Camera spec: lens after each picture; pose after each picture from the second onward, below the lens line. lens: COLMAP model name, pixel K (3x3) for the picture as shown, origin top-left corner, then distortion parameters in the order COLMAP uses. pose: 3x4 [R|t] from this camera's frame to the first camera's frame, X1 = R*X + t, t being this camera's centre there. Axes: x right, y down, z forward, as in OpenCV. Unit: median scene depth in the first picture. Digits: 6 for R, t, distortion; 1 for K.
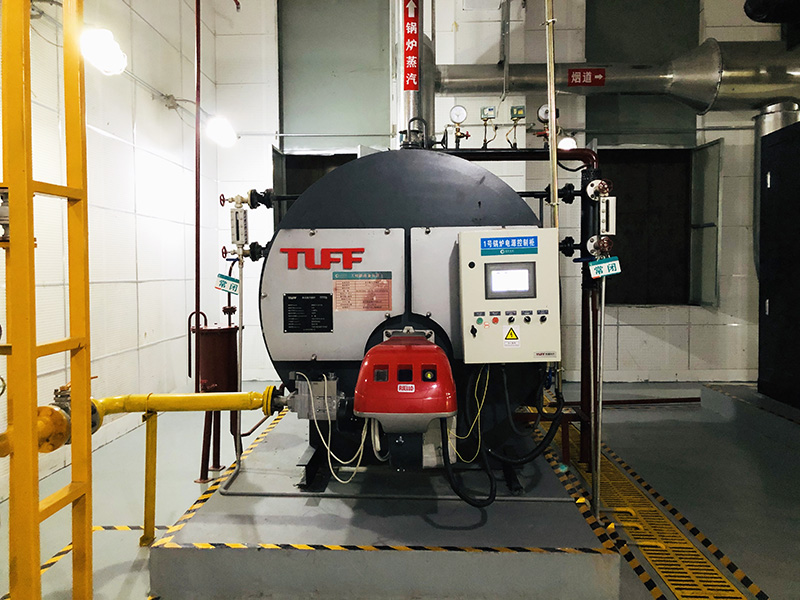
lens RADIAL K [[670.9, 0, 396.7], [0, 670.9, 300.0], [0, 0, 1]] dist [0.044319, -0.057963]
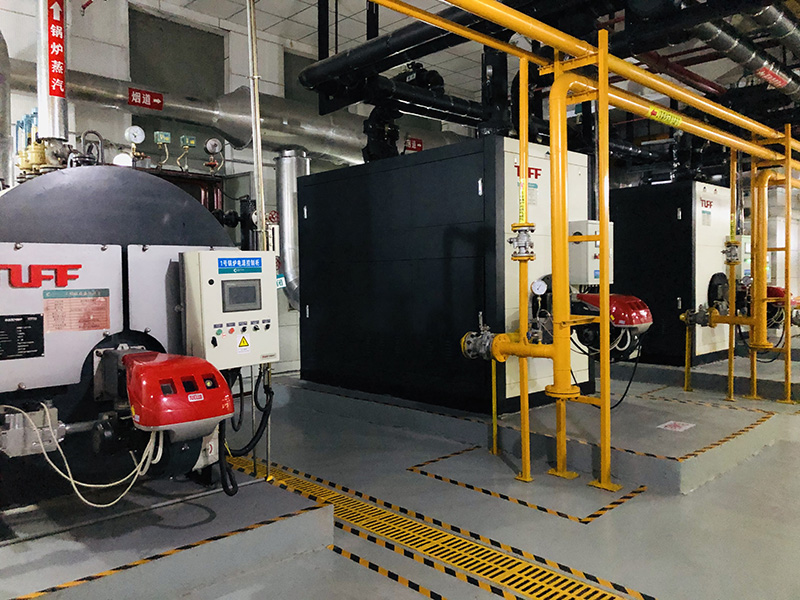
lens RADIAL K [[670.9, 0, 398.8], [0, 670.9, 302.8], [0, 0, 1]] dist [0.044319, -0.057963]
pose [[0.684611, -0.031395, 0.728232, -0.438064], [0.039141, 0.999214, 0.006281, -0.011526], [-0.727857, 0.024204, 0.685301, 0.010143]]
